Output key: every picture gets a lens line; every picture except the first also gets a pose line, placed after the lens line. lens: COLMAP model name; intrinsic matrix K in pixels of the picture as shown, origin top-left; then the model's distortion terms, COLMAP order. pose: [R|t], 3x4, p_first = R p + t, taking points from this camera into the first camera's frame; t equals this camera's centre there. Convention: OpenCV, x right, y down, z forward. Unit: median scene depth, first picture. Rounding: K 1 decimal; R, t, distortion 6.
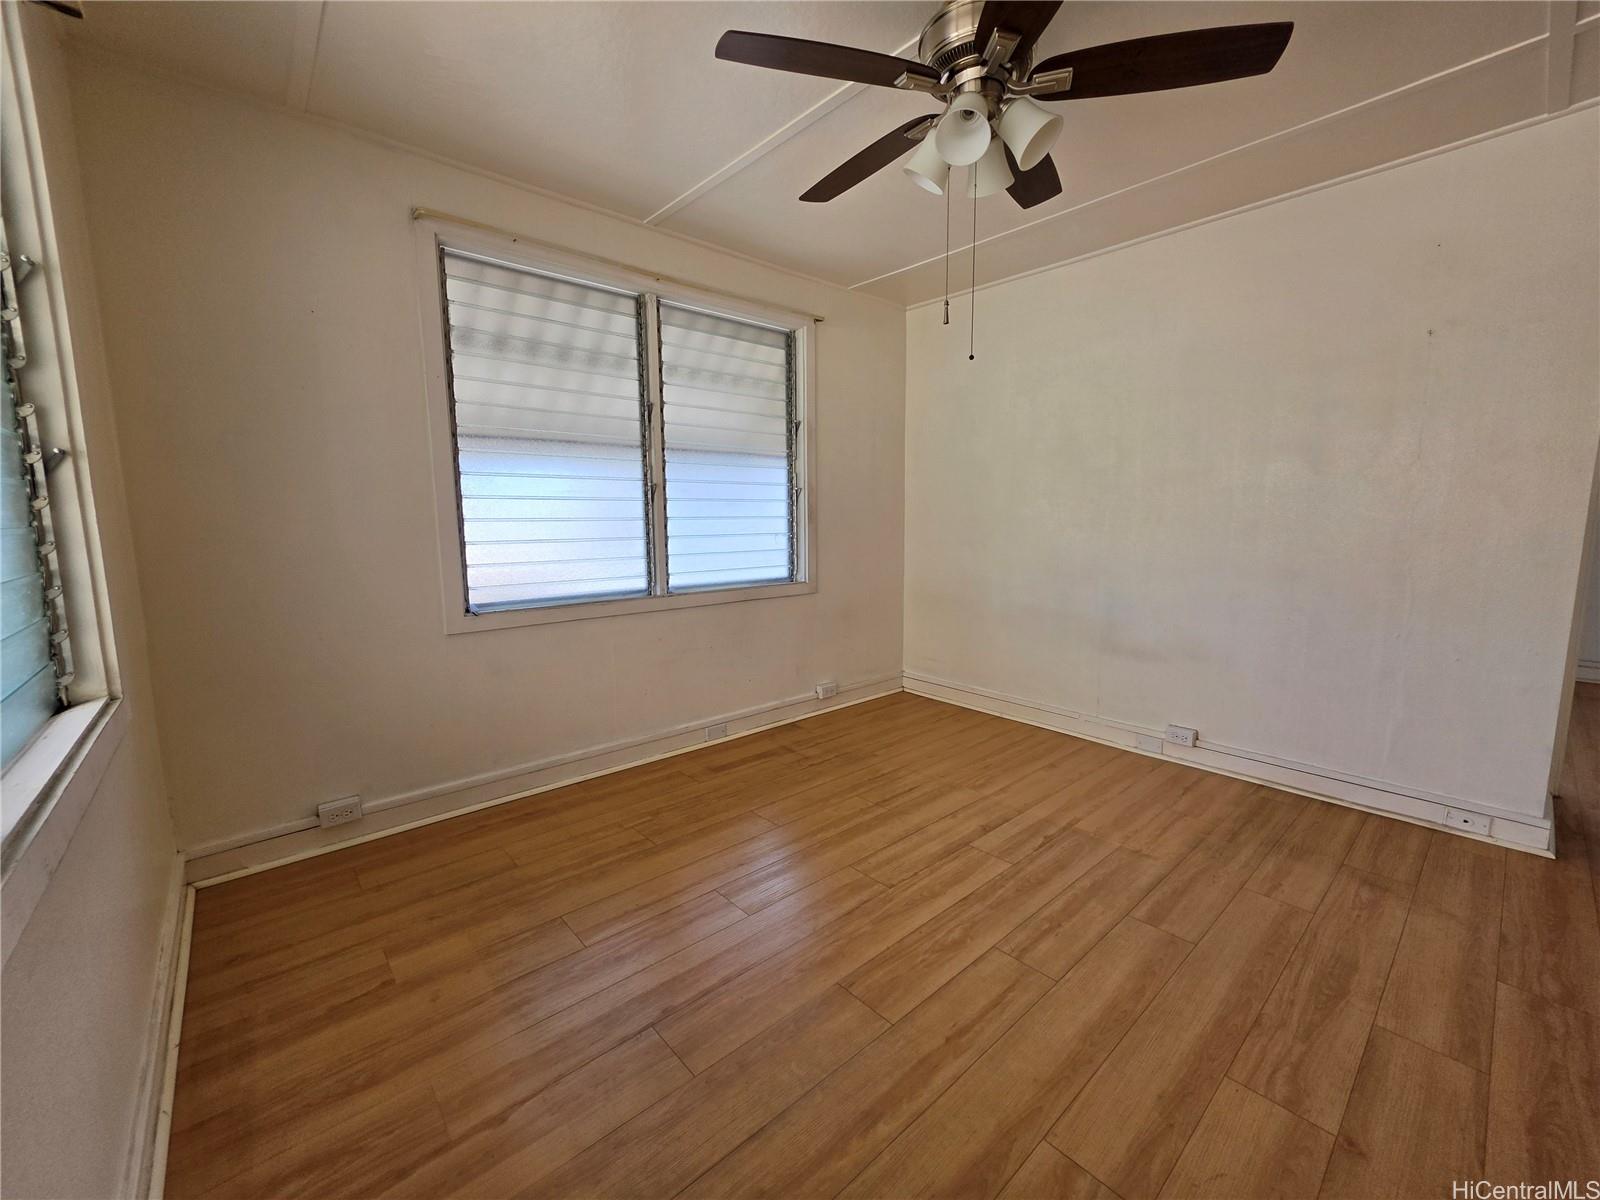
lens RADIAL K [[641.6, 0, 790.5], [0, 641.6, 596.9], [0, 0, 1]] dist [-0.009644, 0.003074]
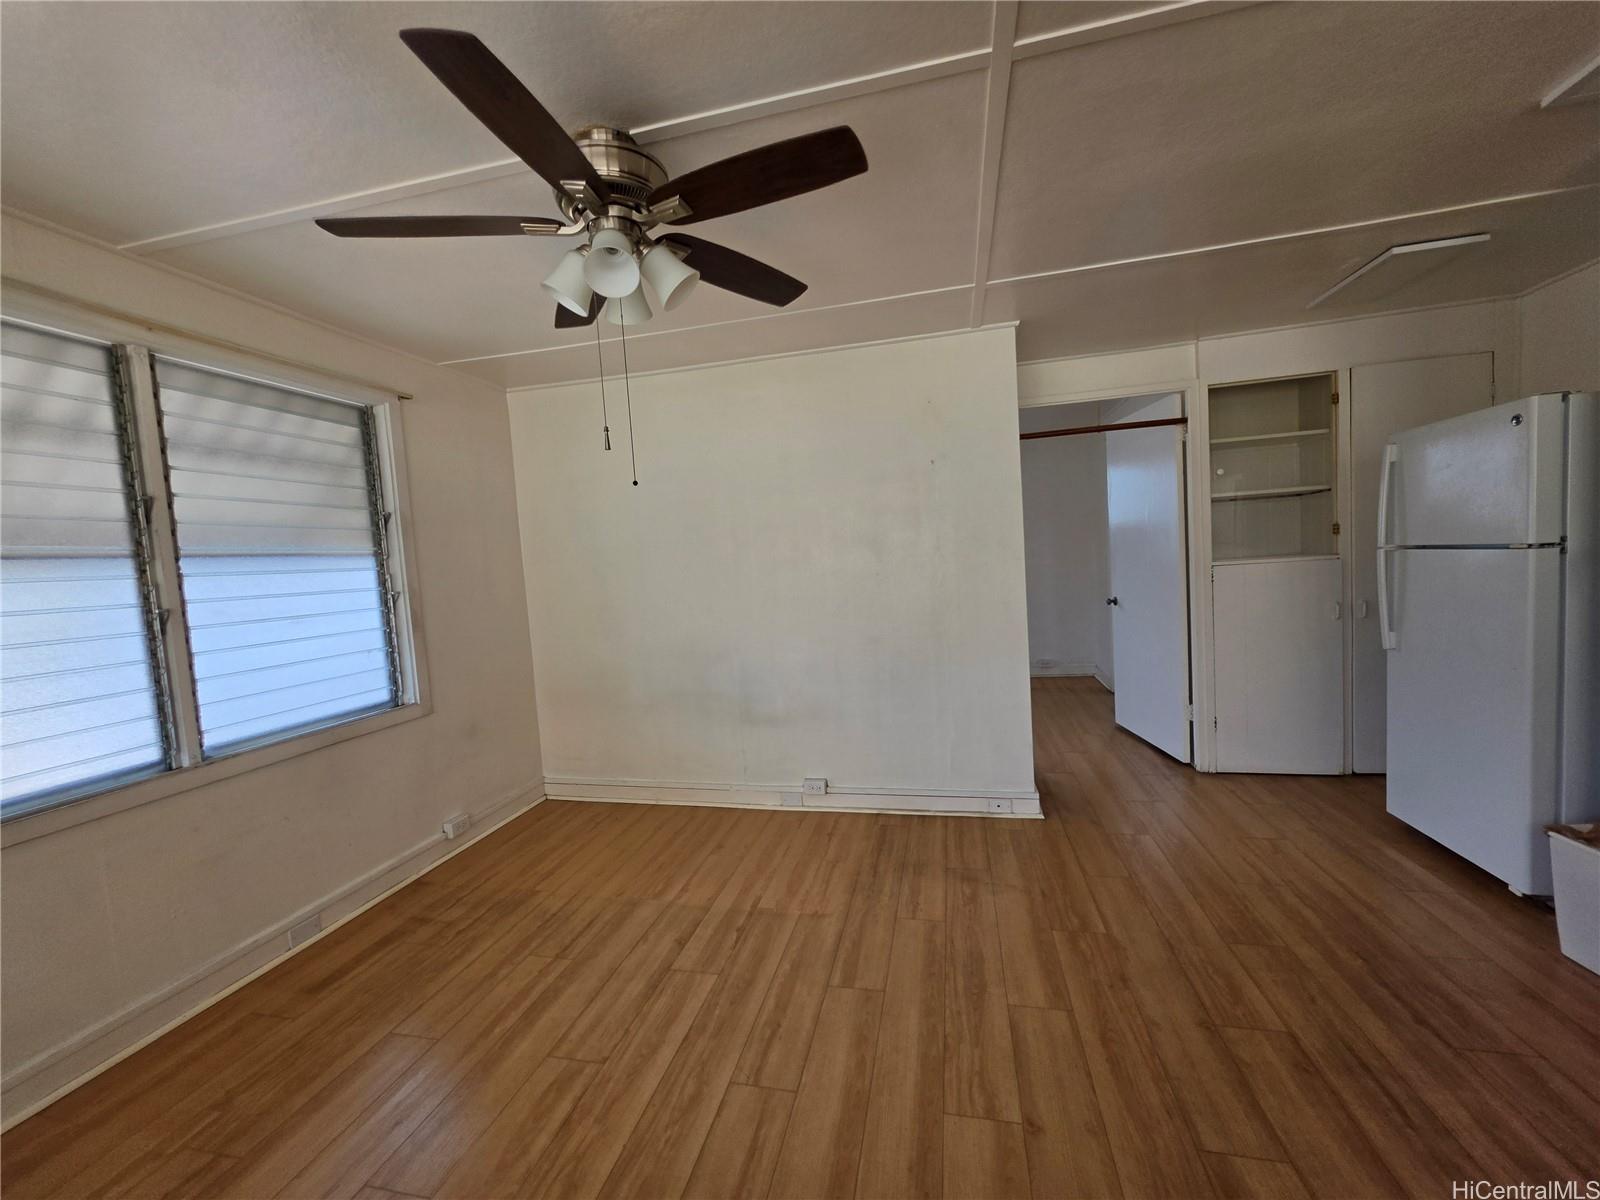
lens RADIAL K [[641.6, 0, 794.0], [0, 641.6, 601.6], [0, 0, 1]] dist [-0.009644, 0.003074]
pose [[0.813138, -0.082973, 0.576127, -0.057051], [0.131244, 0.990435, -0.042595, -0.068685], [-0.567081, 0.110249, 0.816250, 0.045015]]
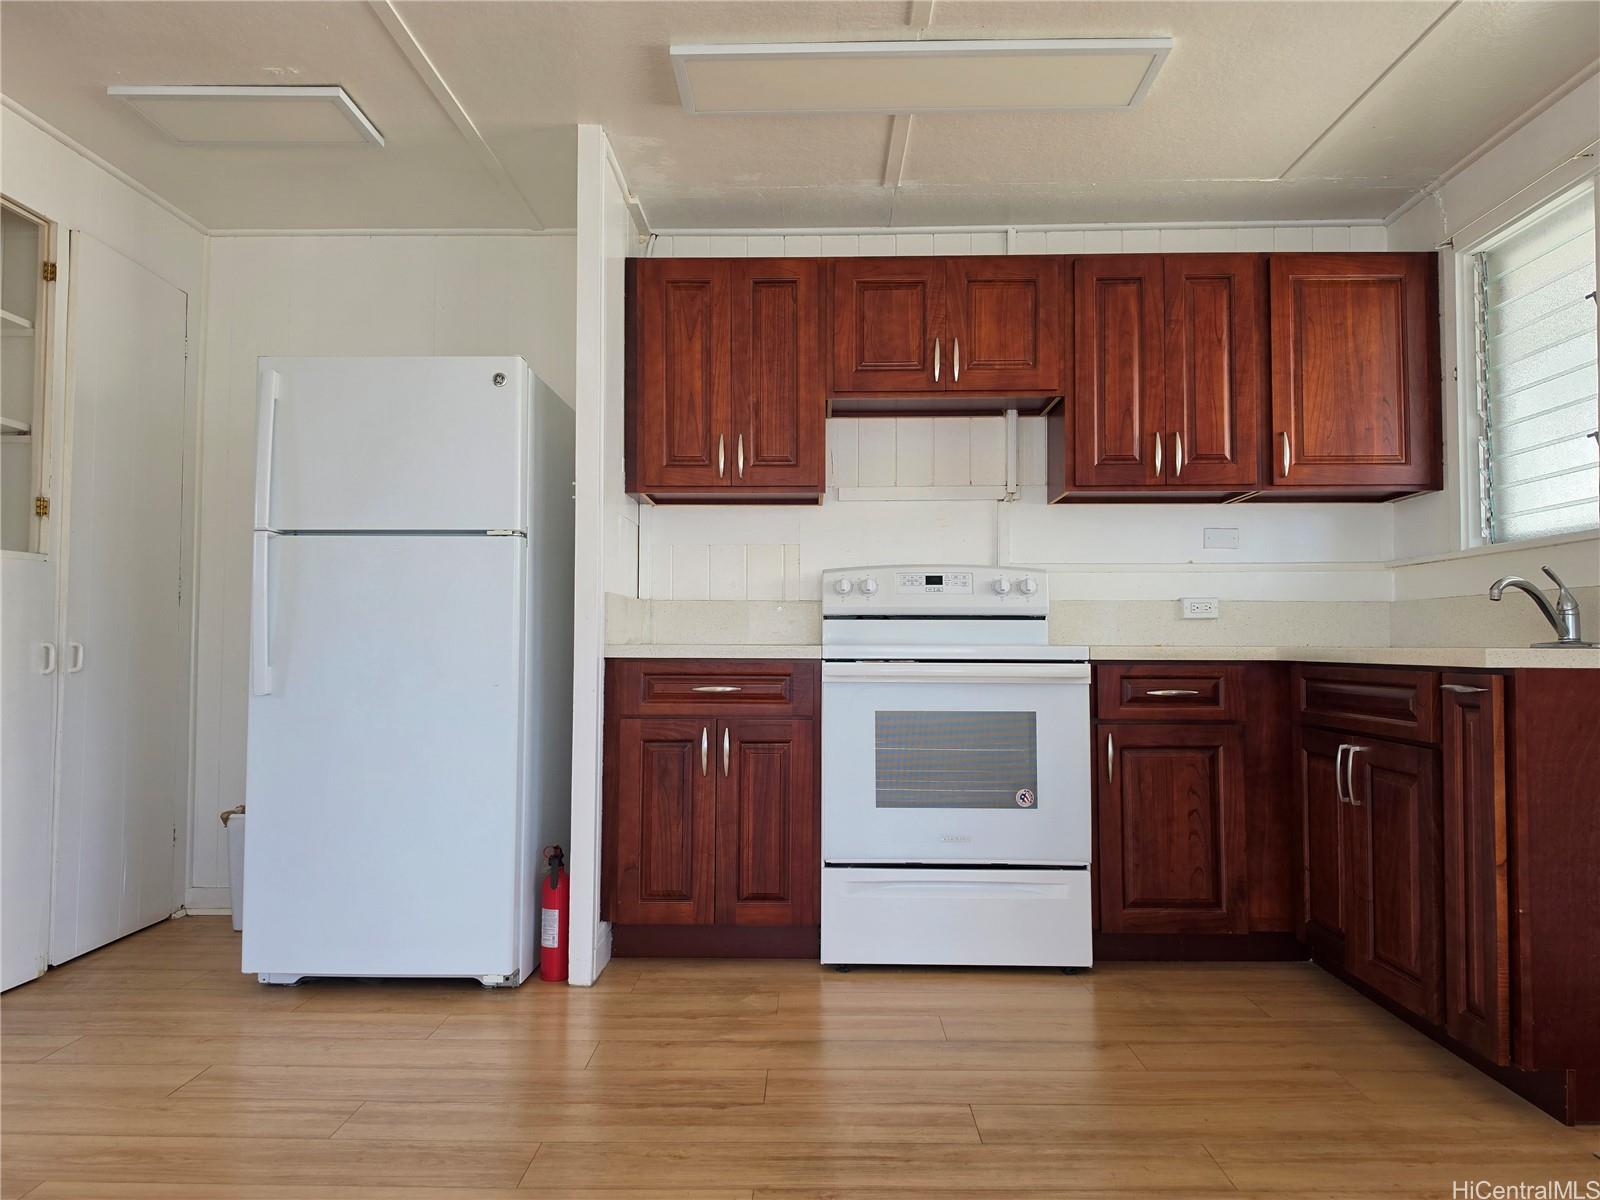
lens RADIAL K [[1108.8, 0, 799.5], [0, 1108.8, 602.6], [0, 0, 1]] dist [0.028344, -0.036221]
pose [[-0.744694, 0.029491, 0.666754, 0.140182], [0.084360, 0.995170, 0.050204, -0.019937], [-0.662053, 0.093634, -0.743585, 0.719456]]
